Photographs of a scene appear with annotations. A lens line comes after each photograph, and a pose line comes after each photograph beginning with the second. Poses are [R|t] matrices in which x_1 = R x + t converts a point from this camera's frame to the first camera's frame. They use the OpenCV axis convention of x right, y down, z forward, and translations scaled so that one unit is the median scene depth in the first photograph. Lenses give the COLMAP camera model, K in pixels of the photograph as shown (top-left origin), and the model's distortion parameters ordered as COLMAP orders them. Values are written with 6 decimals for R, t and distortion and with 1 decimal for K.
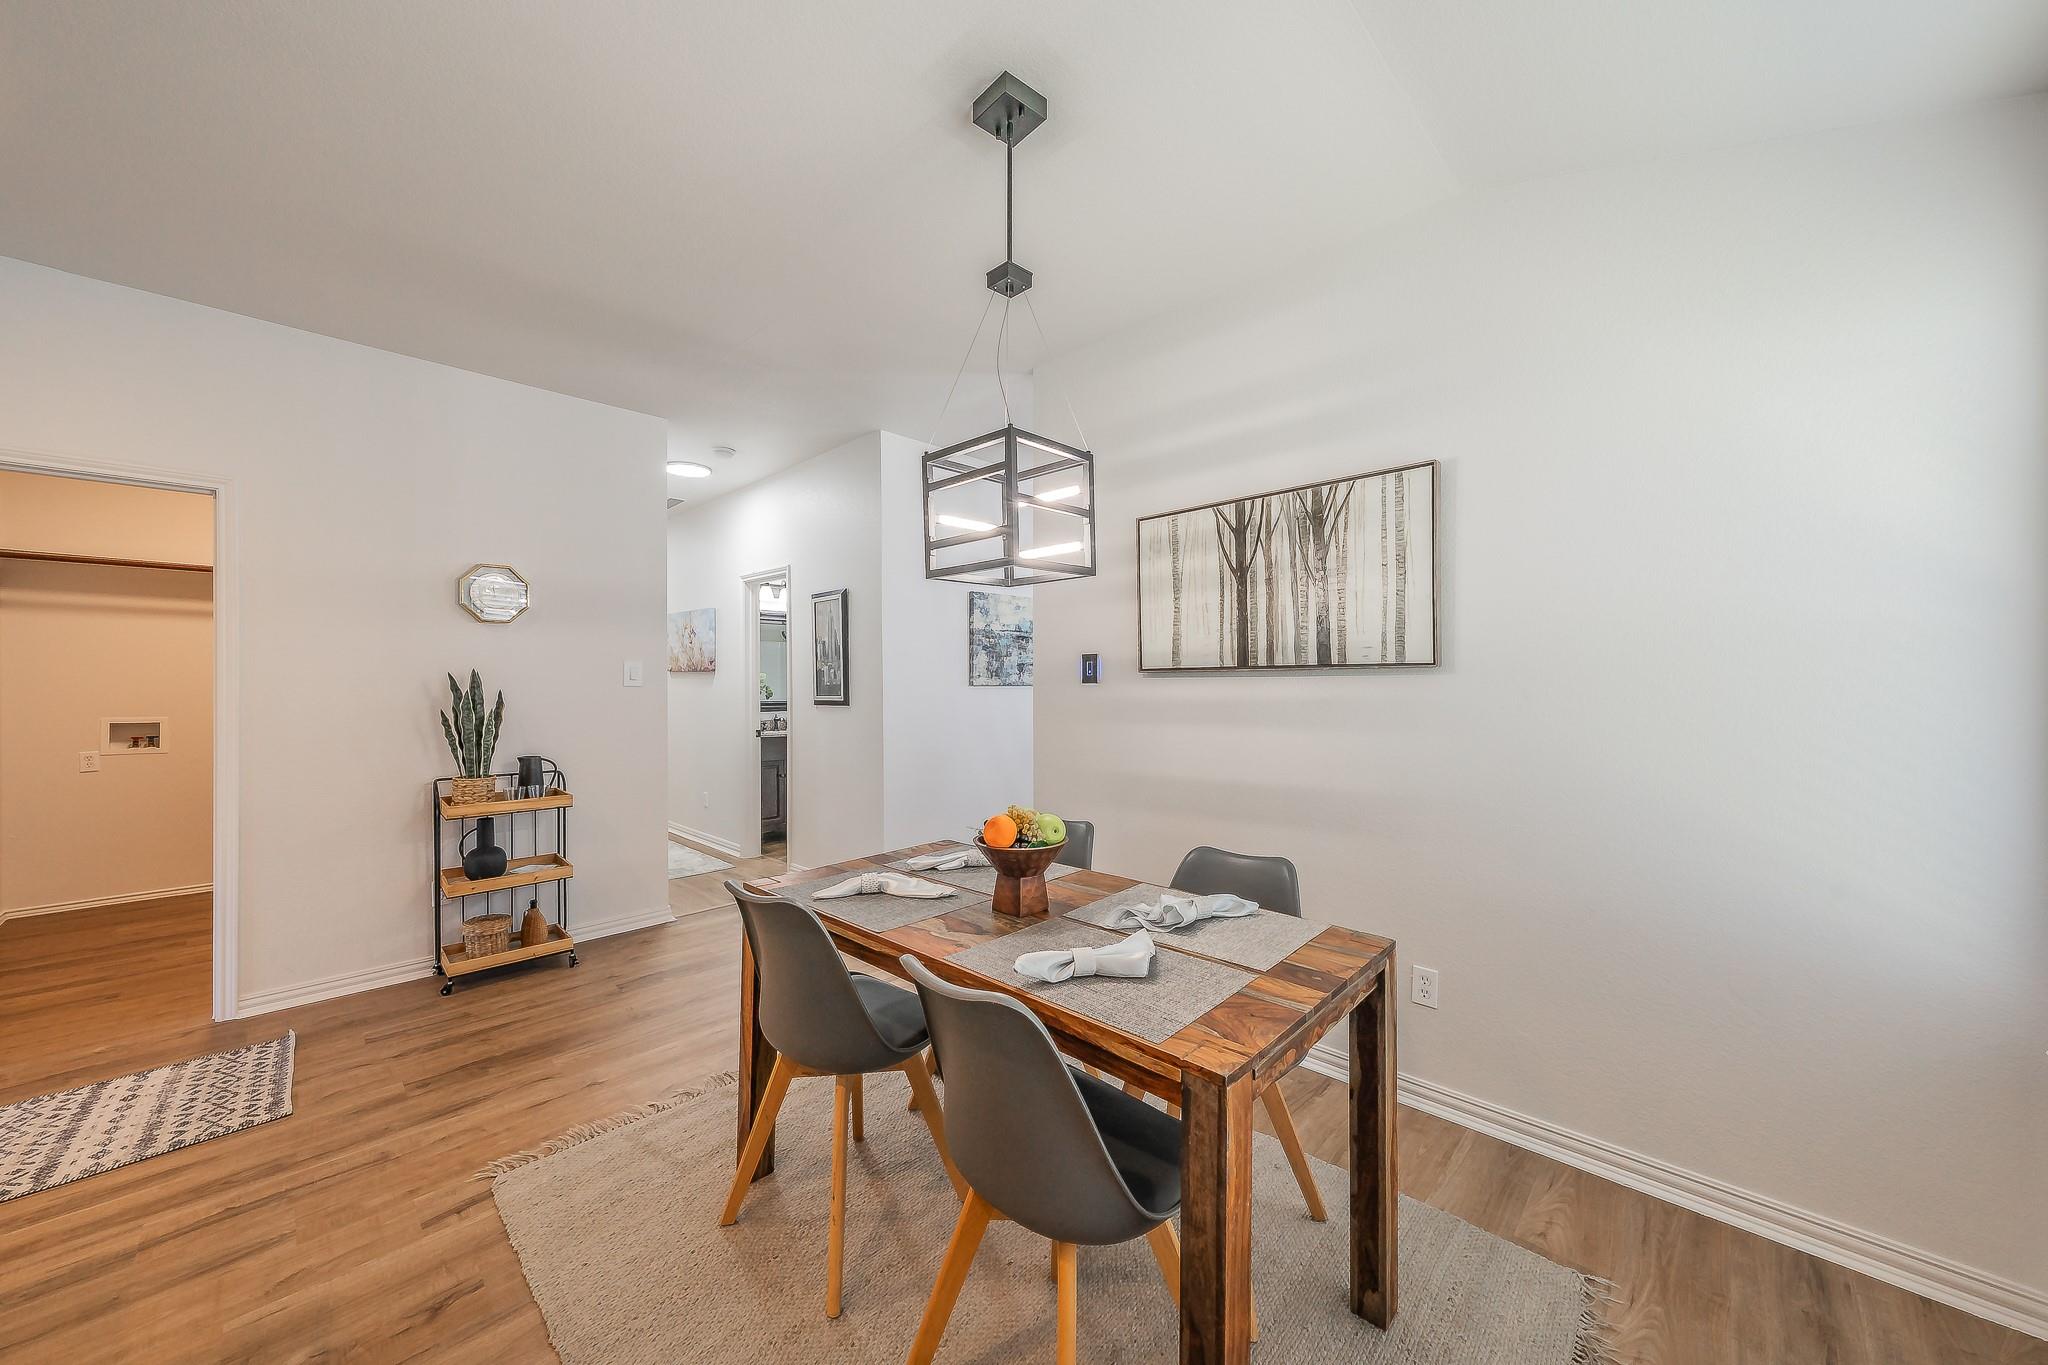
lens RADIAL K [[730.7, 0, 1024.0], [0, 730.7, 682.5], [0, 0, 1]] dist [0.000520, -0.000016]
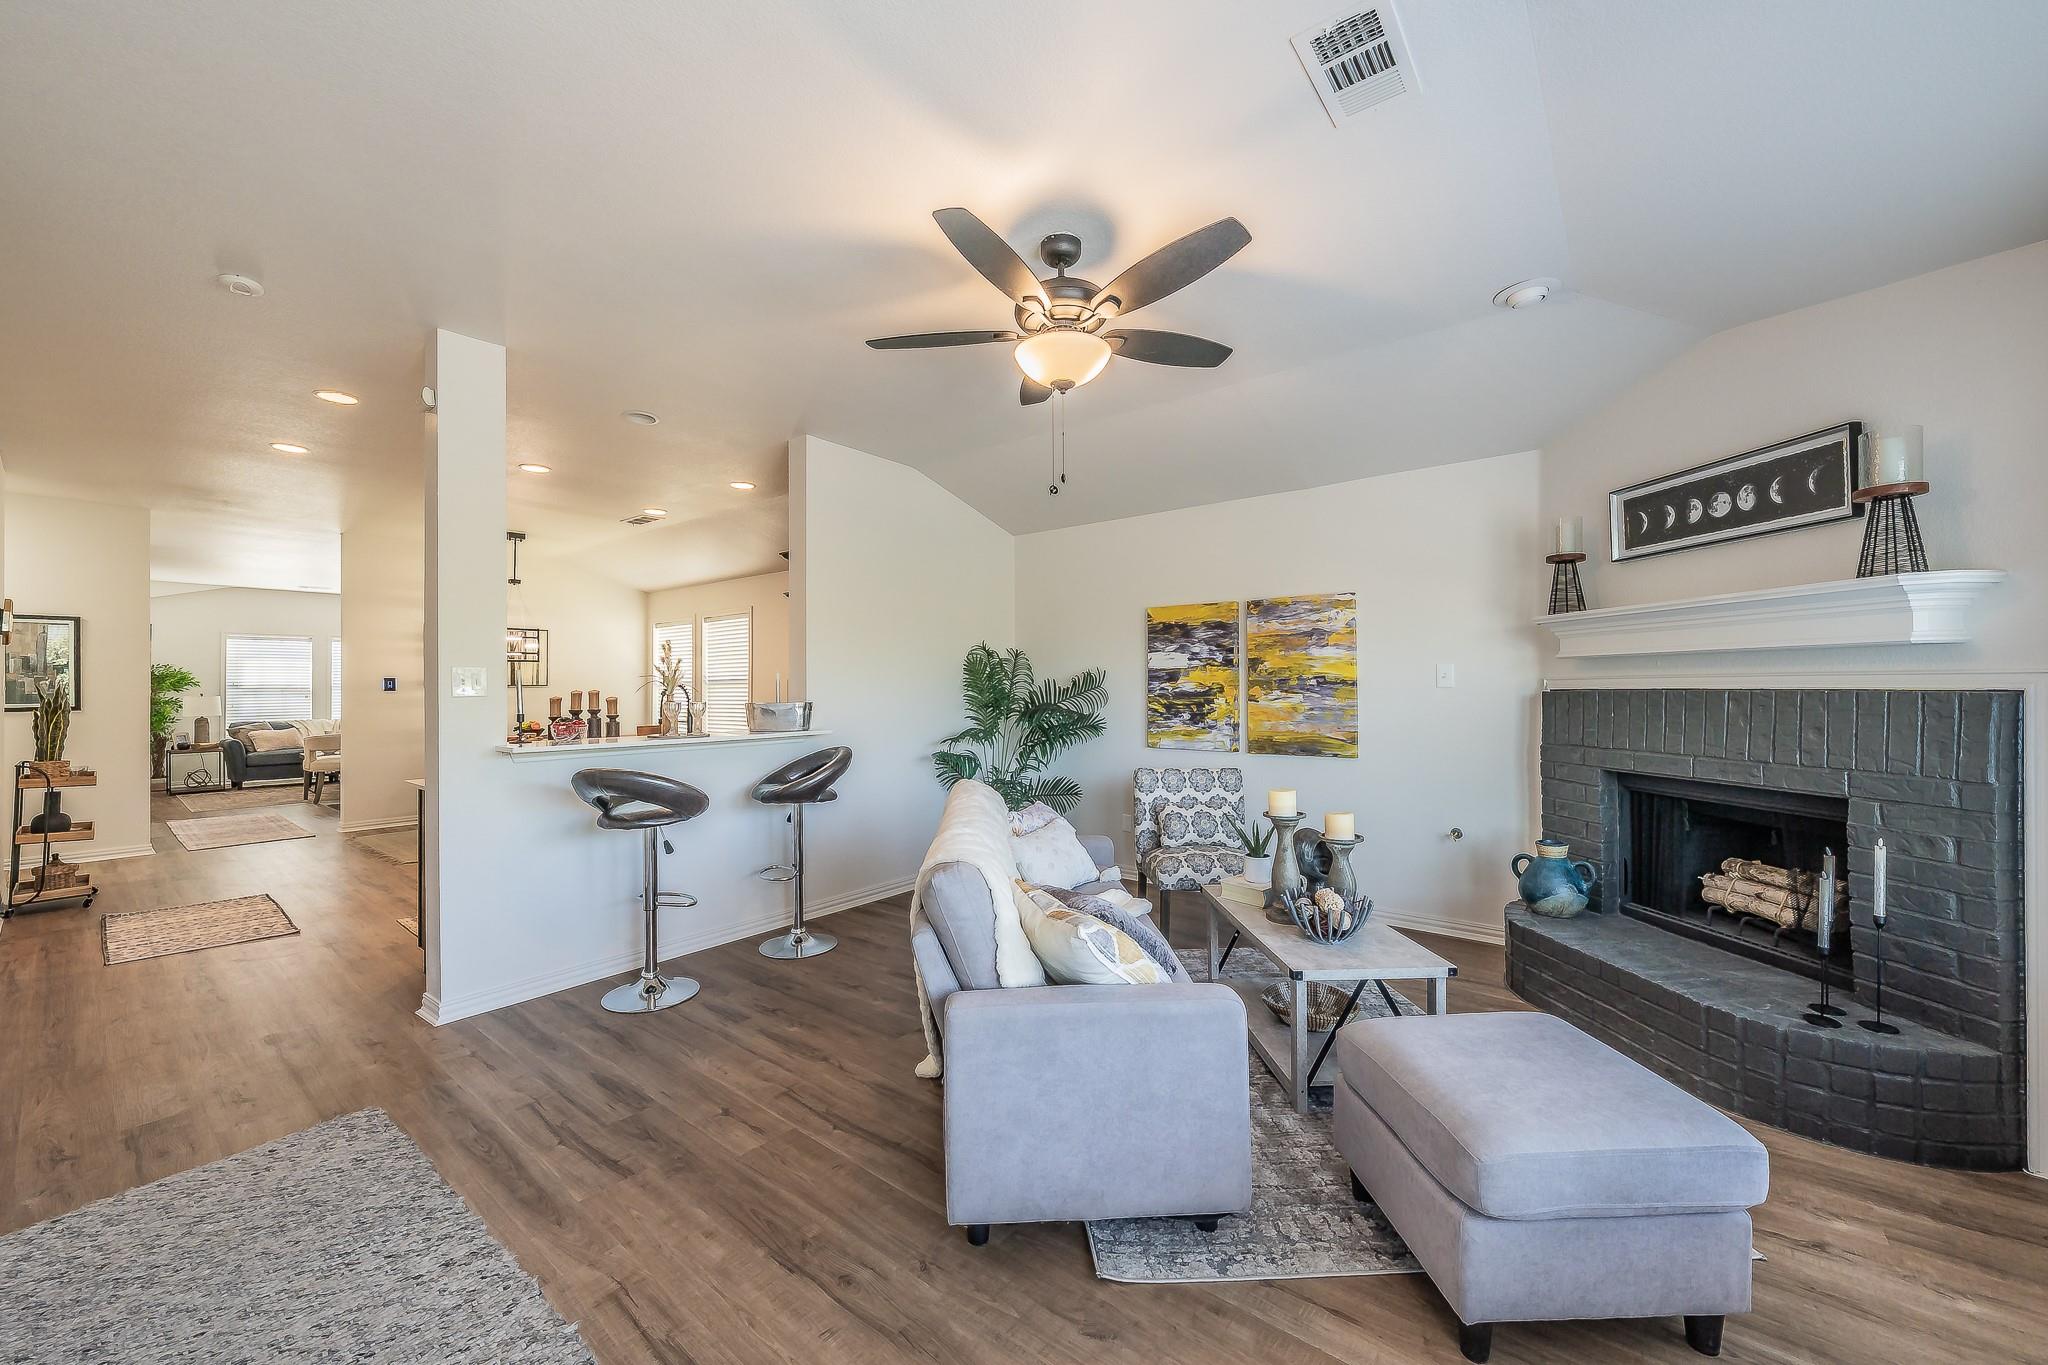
lens RADIAL K [[759.8, 0, 1038.5], [0, 759.8, 687.4], [0, 0, 1]] dist [-0.007518, -0.000147]
pose [[-0.103898, 0.004343, 0.994578, -2.864074], [0.005499, 0.999978, -0.003792, 0.010533], [-0.994573, 0.005075, -0.103920, -0.855311]]
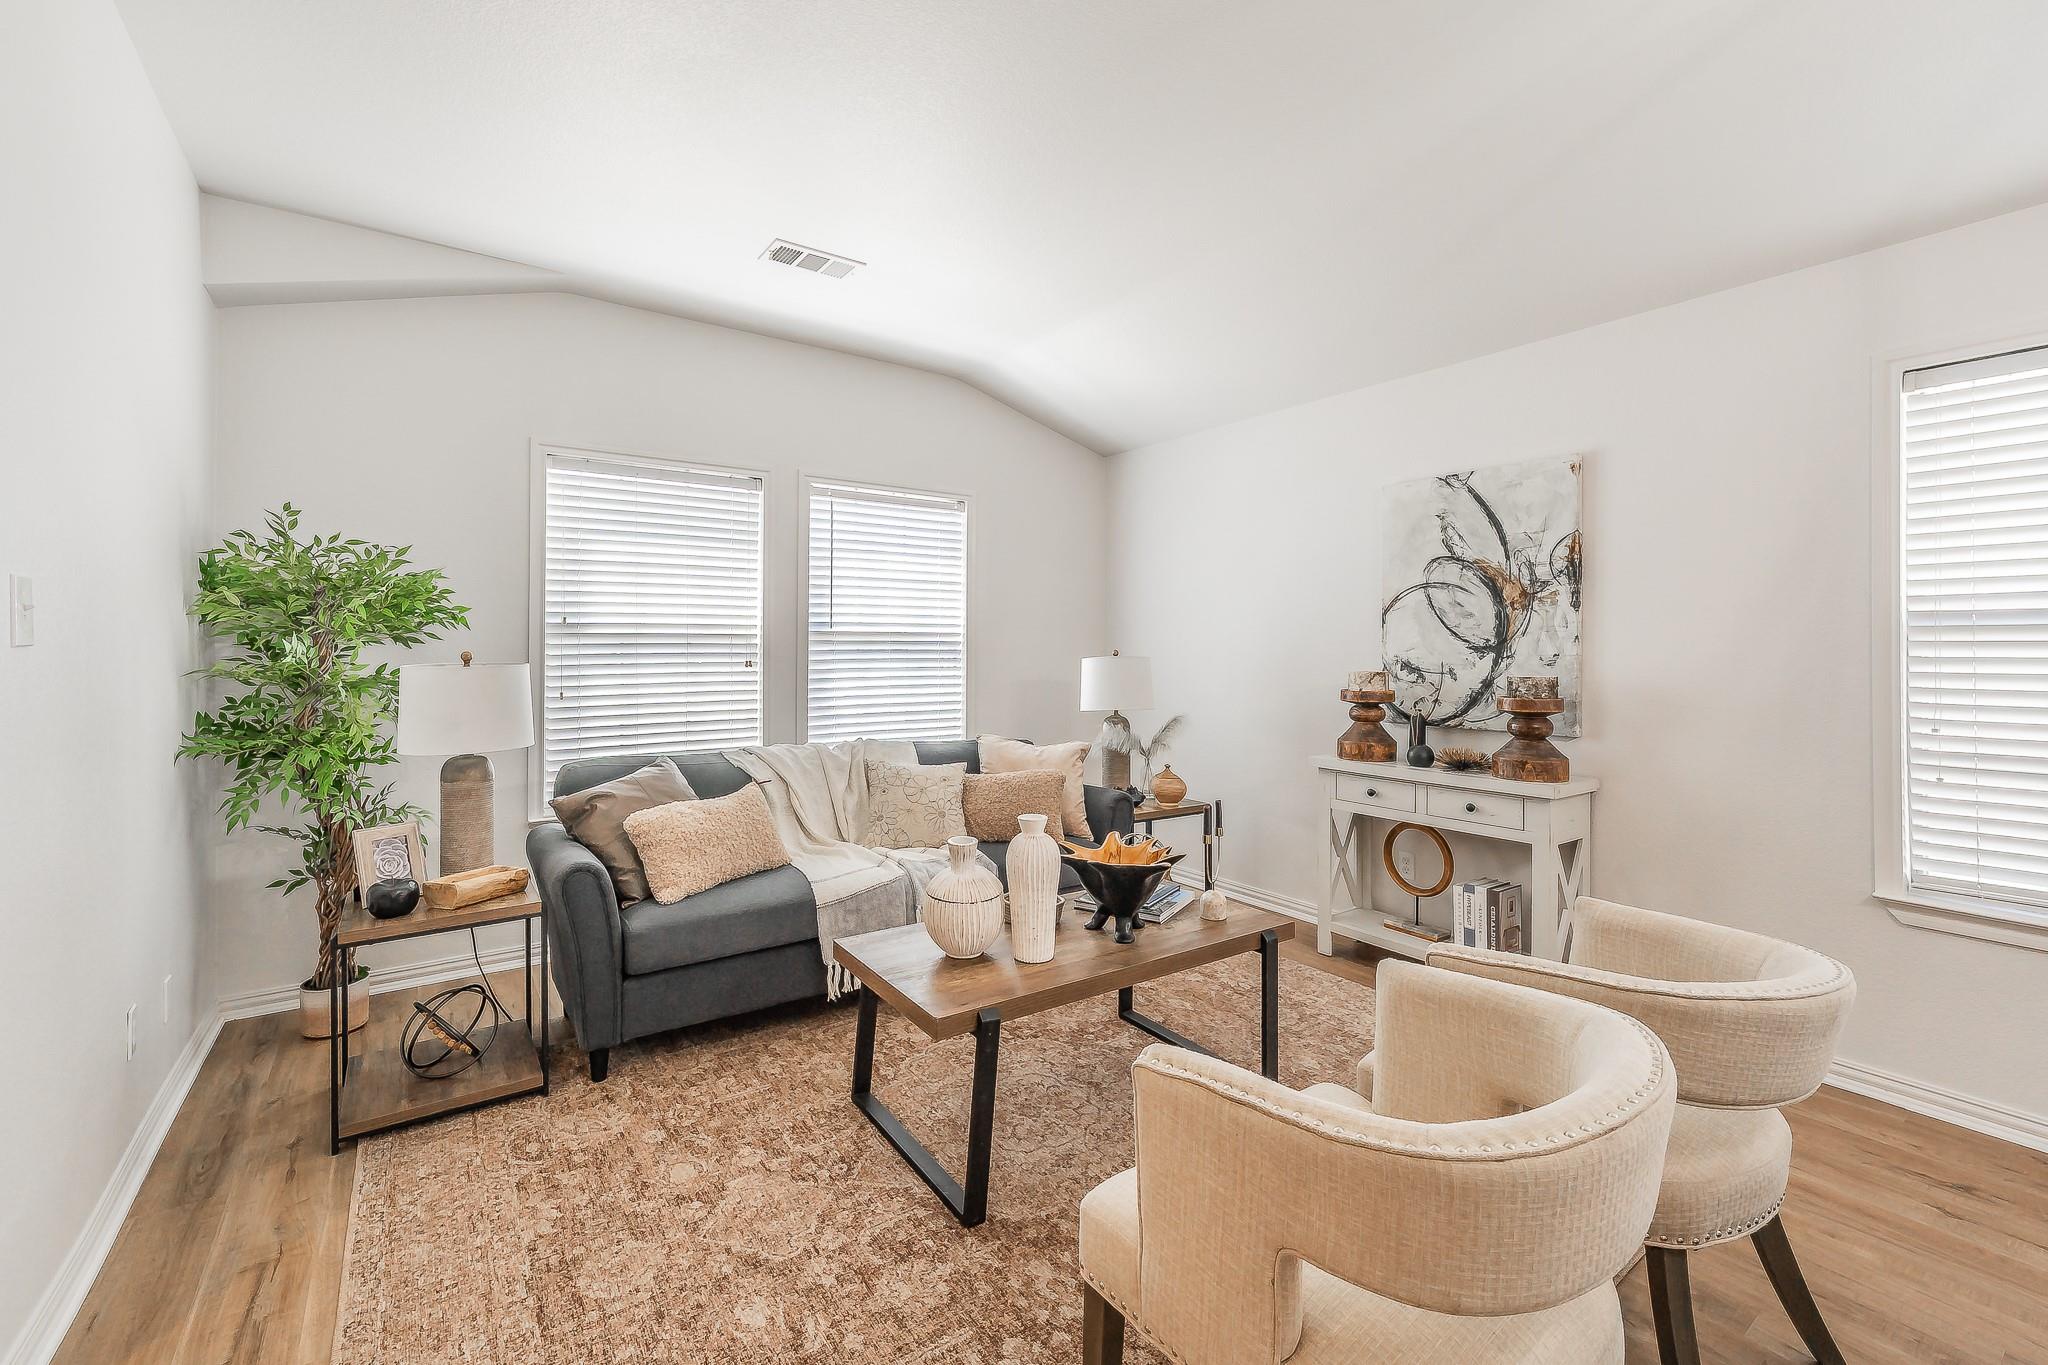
lens RADIAL K [[858.9, 0, 1024.2], [0, 858.9, 649.8], [0, 0, 1]] dist [0.000660, 0.000089]
pose [[0.186245, 0.003183, 0.982498, 0.347744], [-0.003561, 0.999990, -0.002564, 0.000042], [-0.982497, -0.003021, 0.186255, 2.002069]]
